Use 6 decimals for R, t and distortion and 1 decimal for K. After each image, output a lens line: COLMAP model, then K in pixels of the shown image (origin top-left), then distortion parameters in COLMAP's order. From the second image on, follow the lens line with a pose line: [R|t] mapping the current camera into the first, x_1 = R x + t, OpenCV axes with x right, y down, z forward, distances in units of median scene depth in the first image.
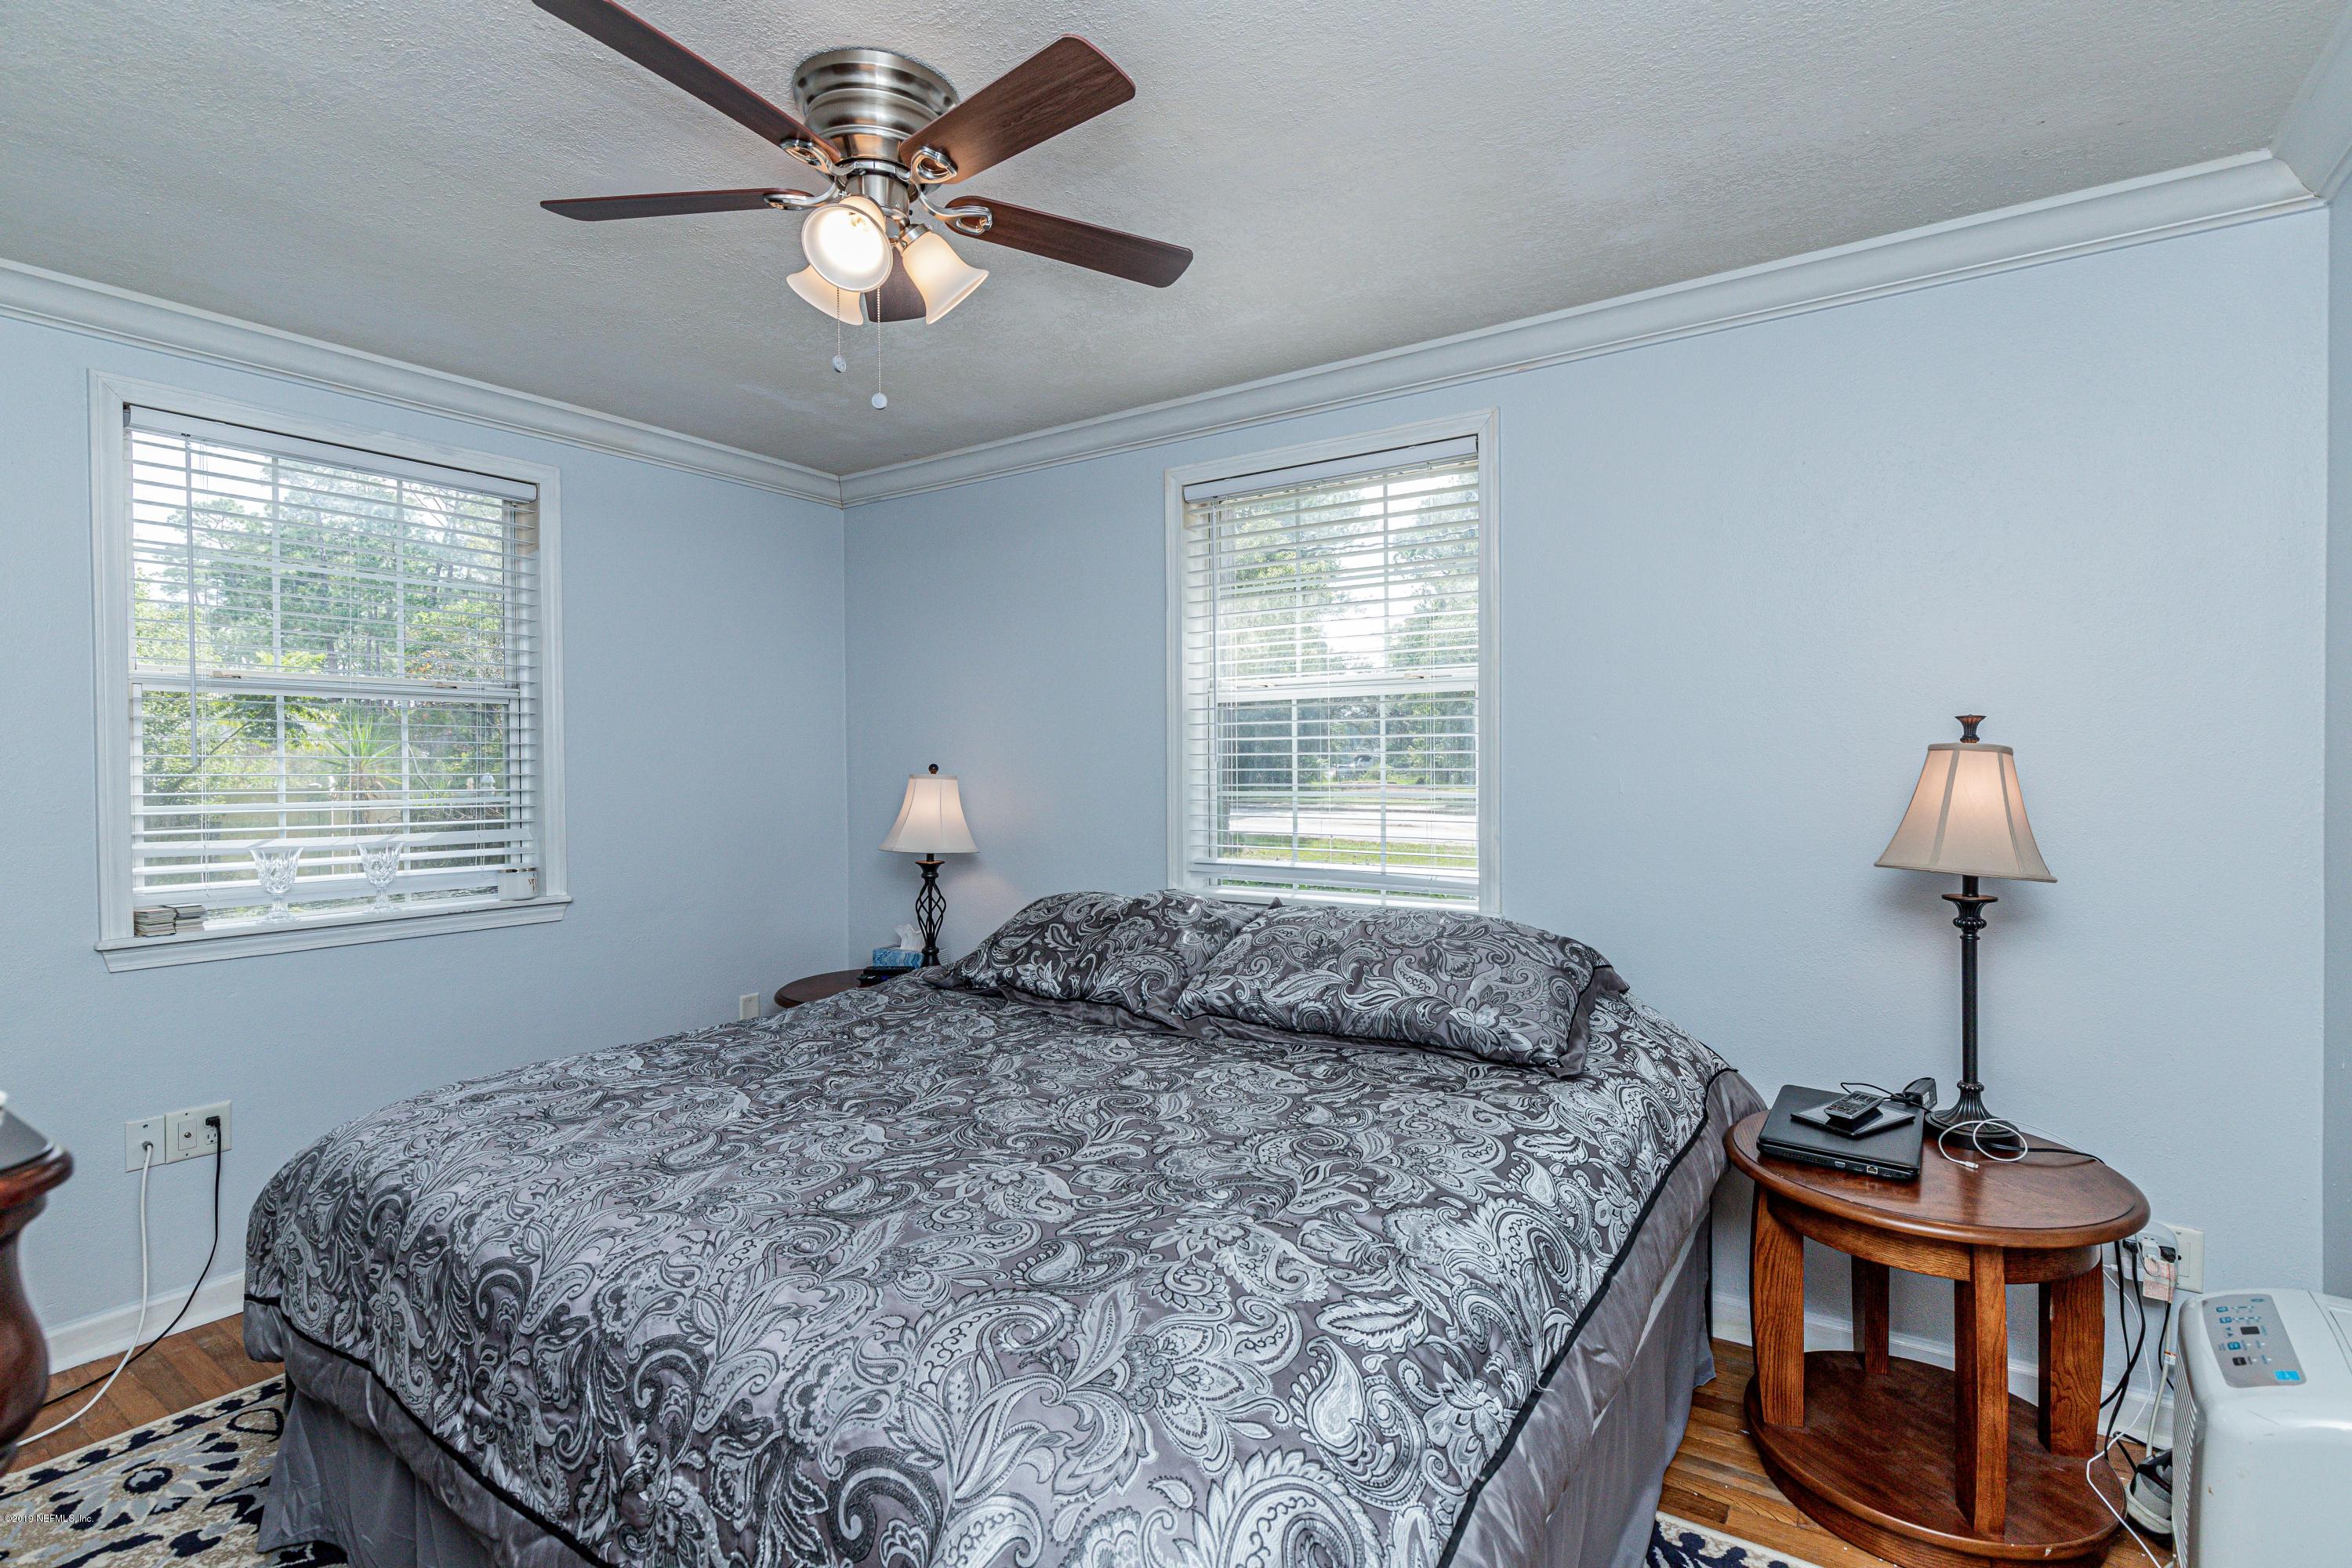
lens RADIAL K [[1111.0, 0, 1195.1], [0, 1111.0, 780.7], [0, 0, 1]] dist [0.002565, -0.002359]
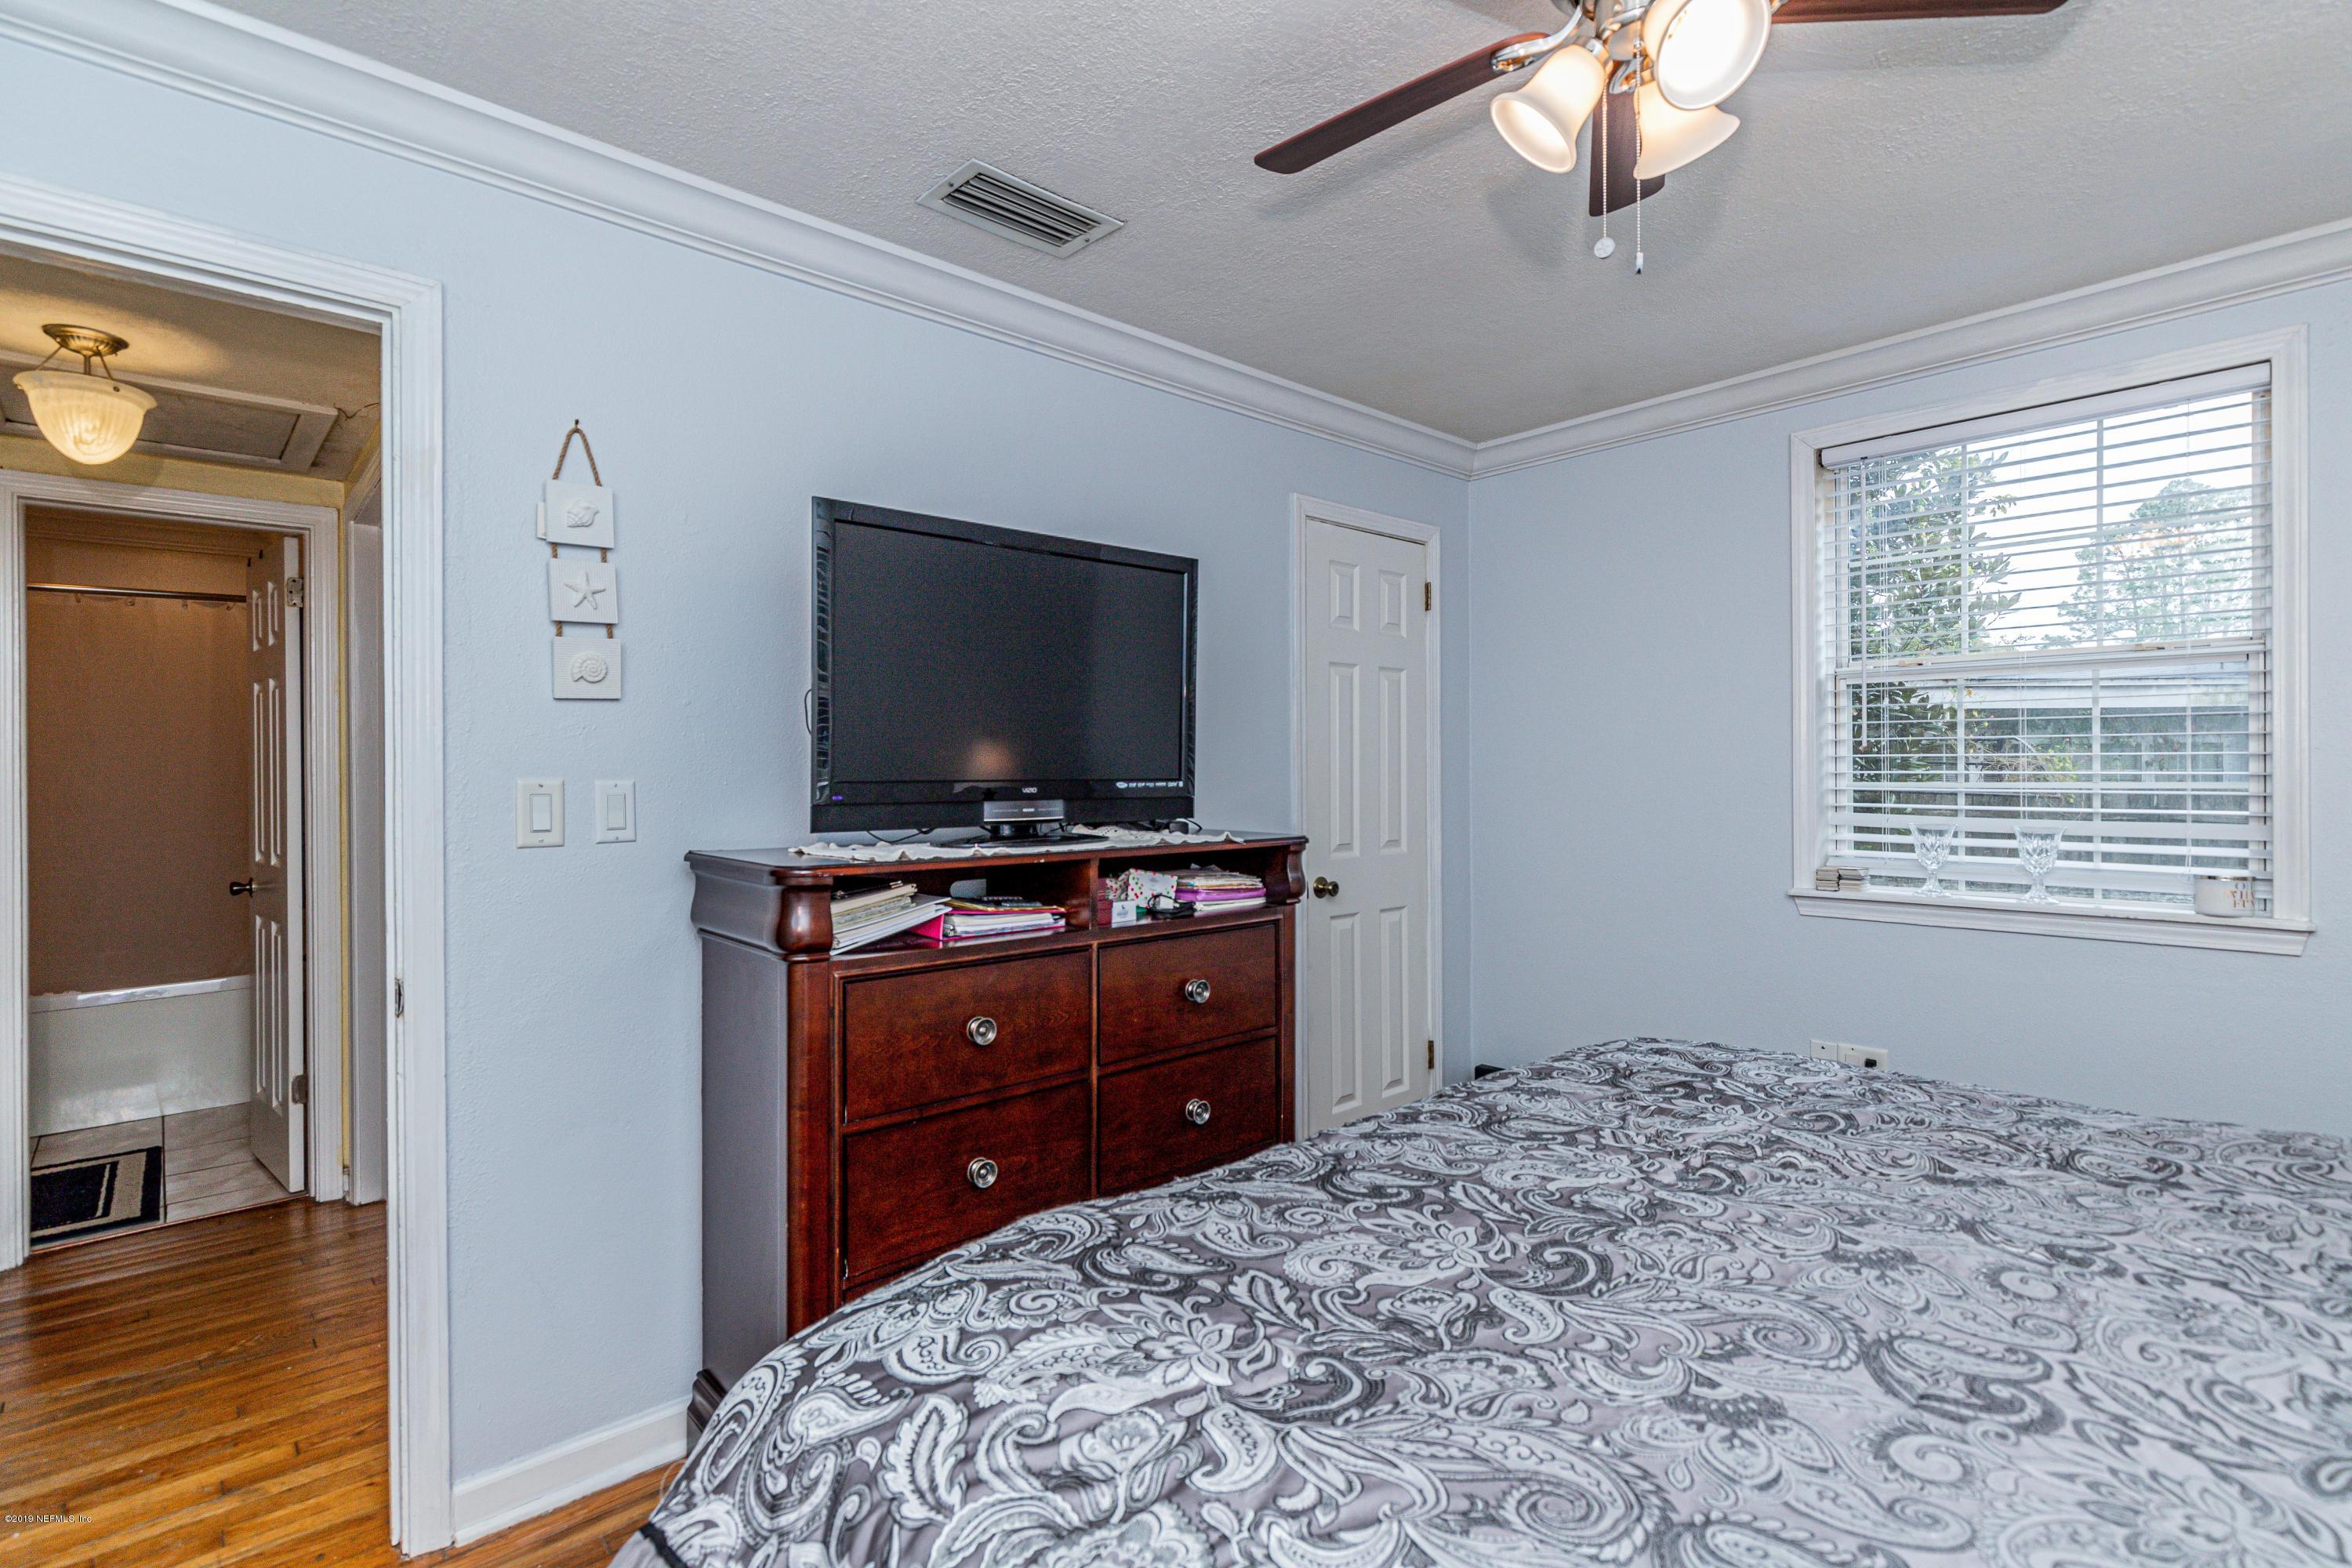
lens RADIAL K [[1111.0, 0, 1179.2], [0, 1111.0, 784.8], [0, 0, 1]] dist [0.002565, -0.002359]
pose [[-0.238349, 0.017681, -0.971019, 0.629116], [-0.005451, 0.999794, 0.019543, 0.010295], [0.971164, 0.009951, -0.238204, 0.994219]]
